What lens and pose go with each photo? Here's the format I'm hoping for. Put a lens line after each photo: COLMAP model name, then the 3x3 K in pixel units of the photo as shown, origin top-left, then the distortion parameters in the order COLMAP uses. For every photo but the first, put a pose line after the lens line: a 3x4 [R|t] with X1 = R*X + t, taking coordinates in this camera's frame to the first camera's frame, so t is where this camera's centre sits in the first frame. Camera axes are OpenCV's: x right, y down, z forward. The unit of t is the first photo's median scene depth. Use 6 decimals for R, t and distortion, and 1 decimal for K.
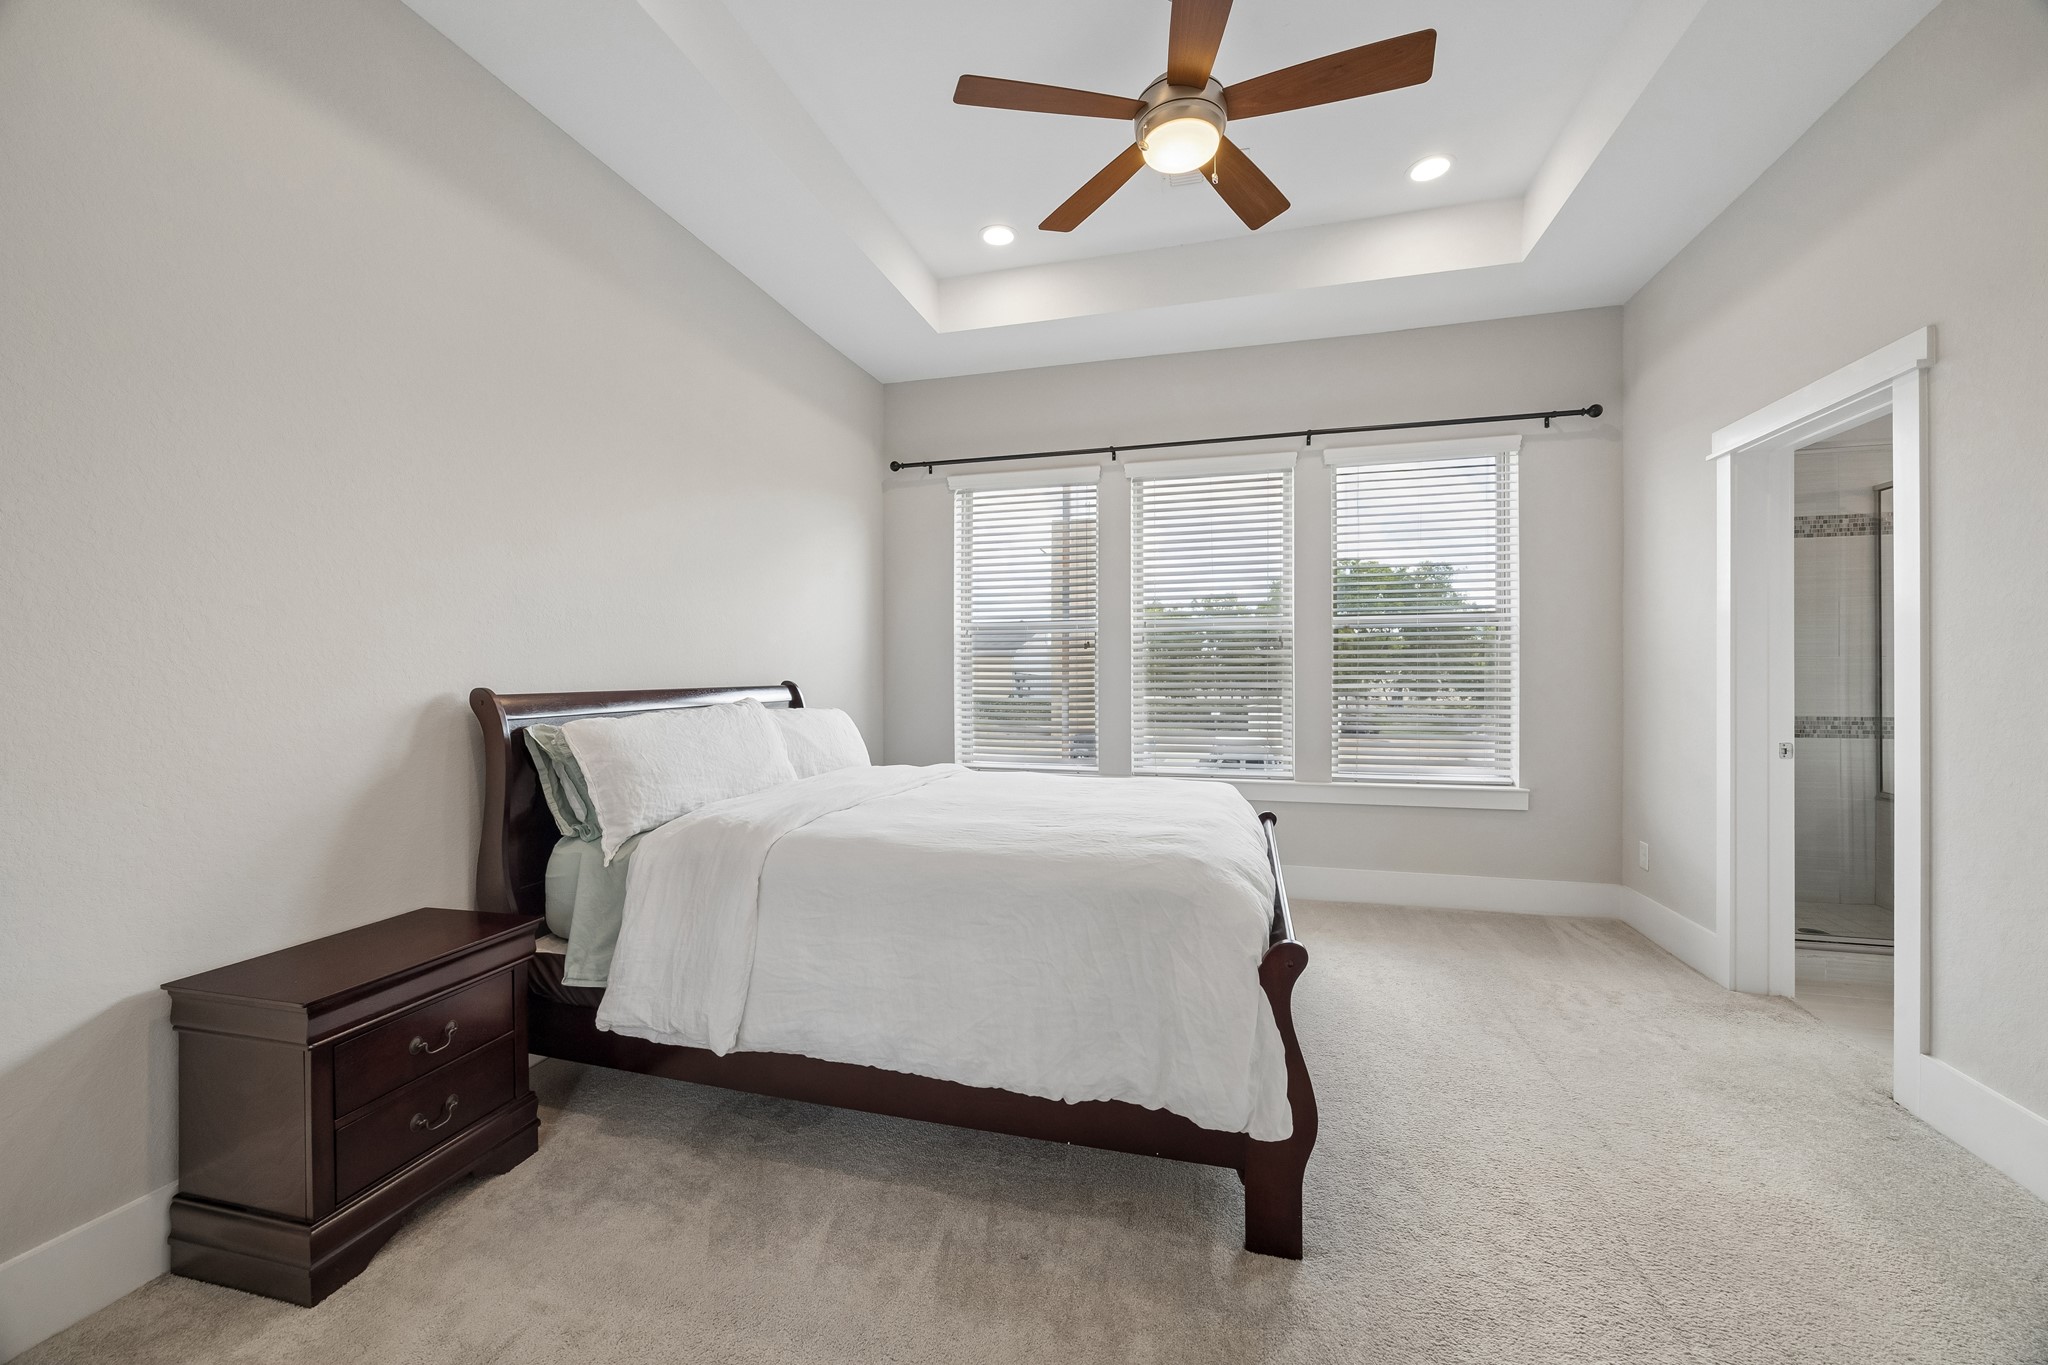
lens RADIAL K [[791.4, 0, 1027.6], [0, 791.4, 679.0], [0, 0, 1]] dist [-0.000624, -0.000377]
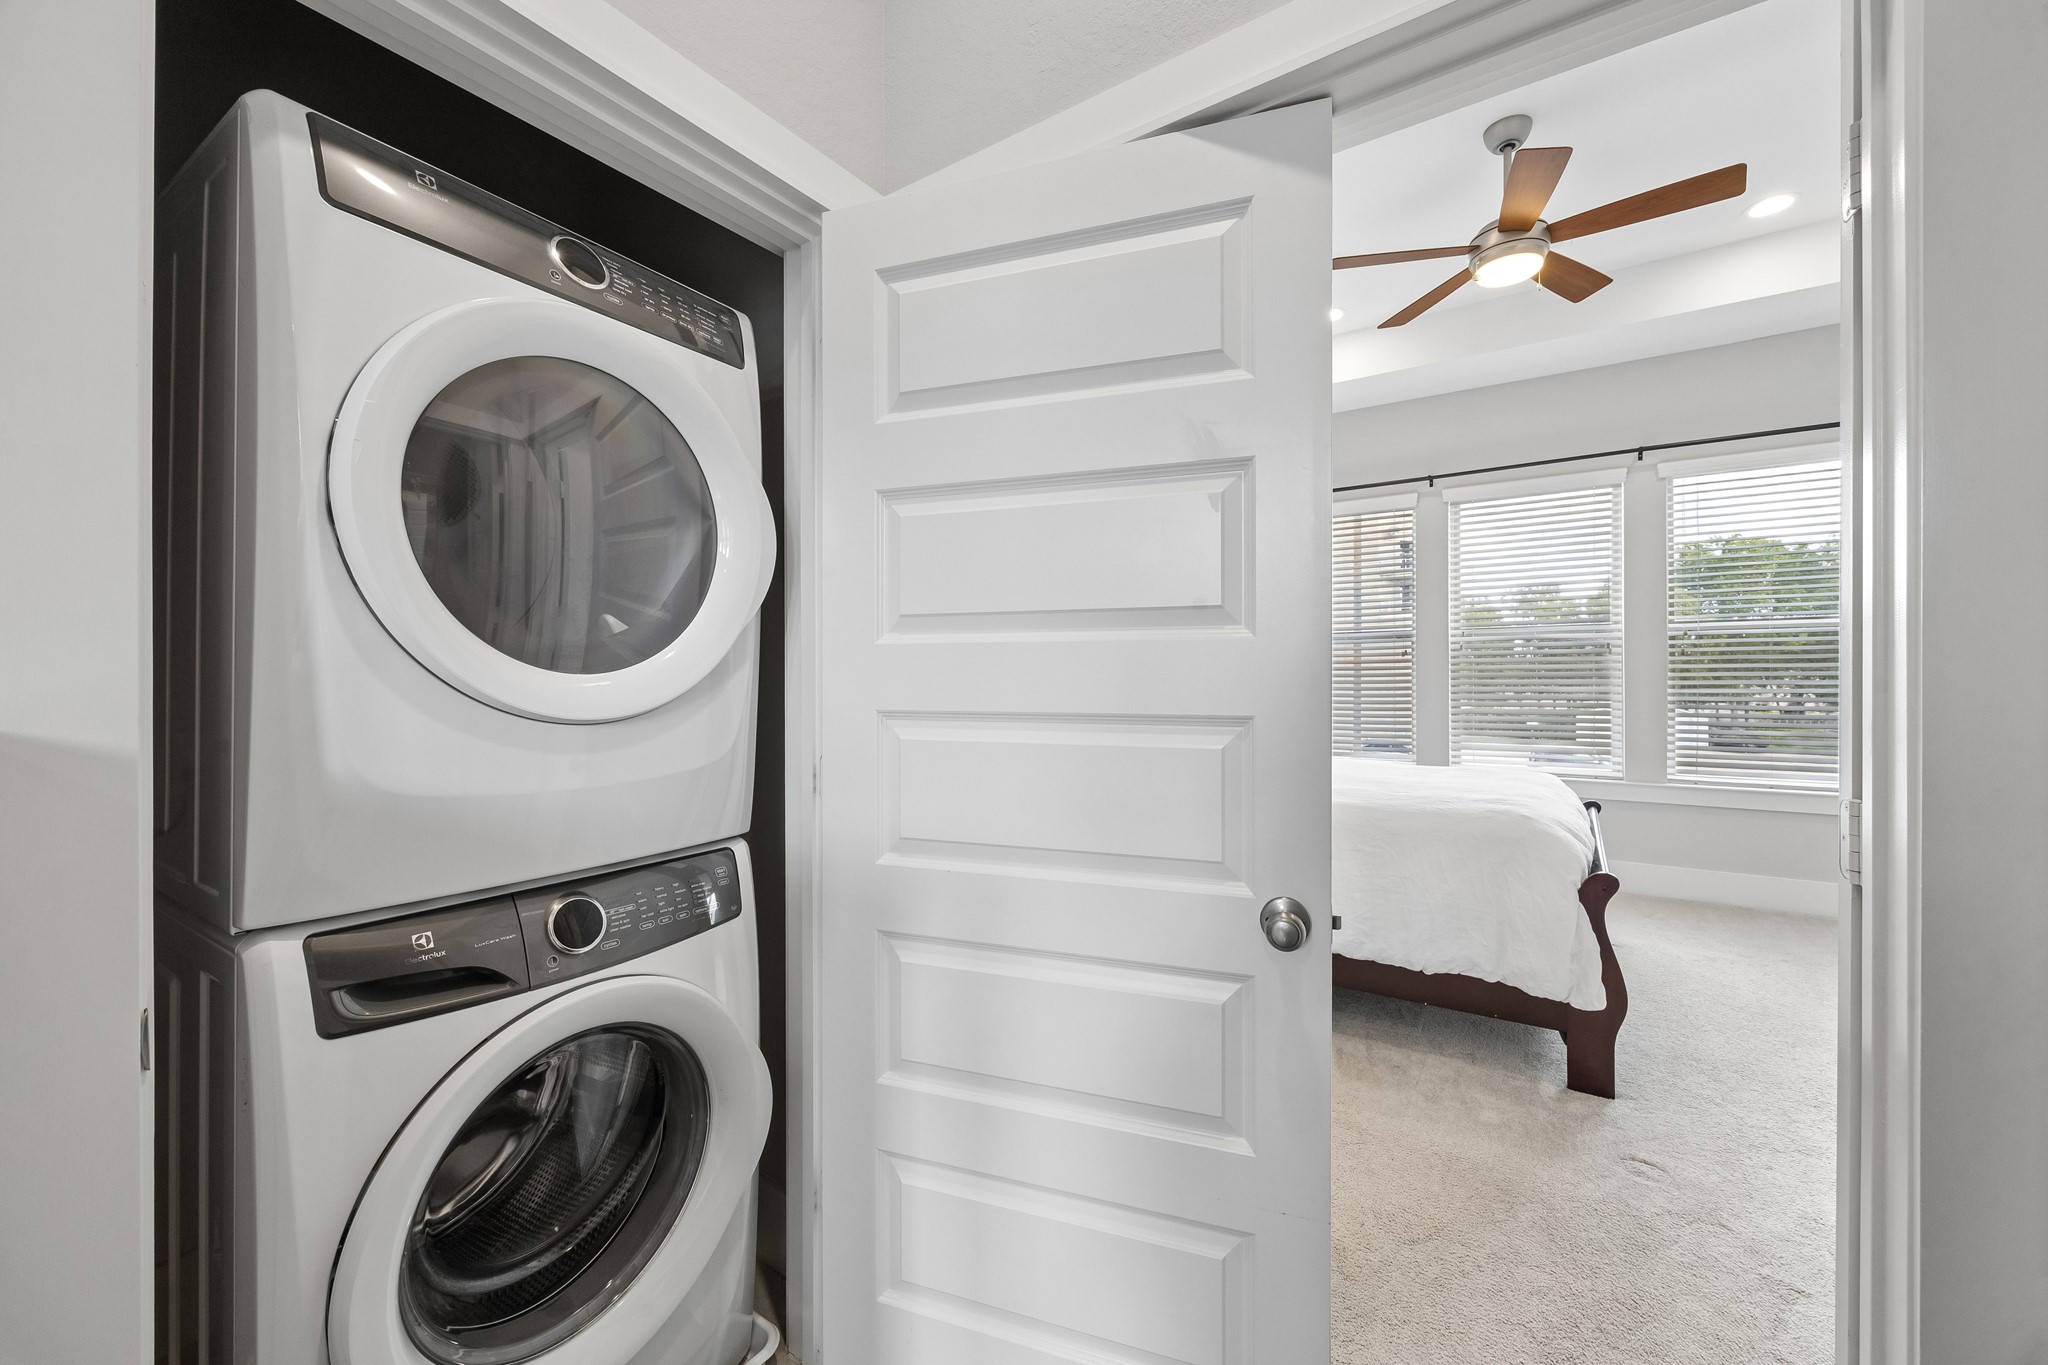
lens RADIAL K [[791.4, 0, 1025.9], [0, 791.4, 680.3], [0, 0, 1]] dist [-0.000624, -0.000377]
pose [[0.944118, 0.000390, -0.329608, -0.126412], [-0.001367, 0.999995, -0.002730, -0.002053], [0.329605, 0.003028, 0.944114, -0.480227]]
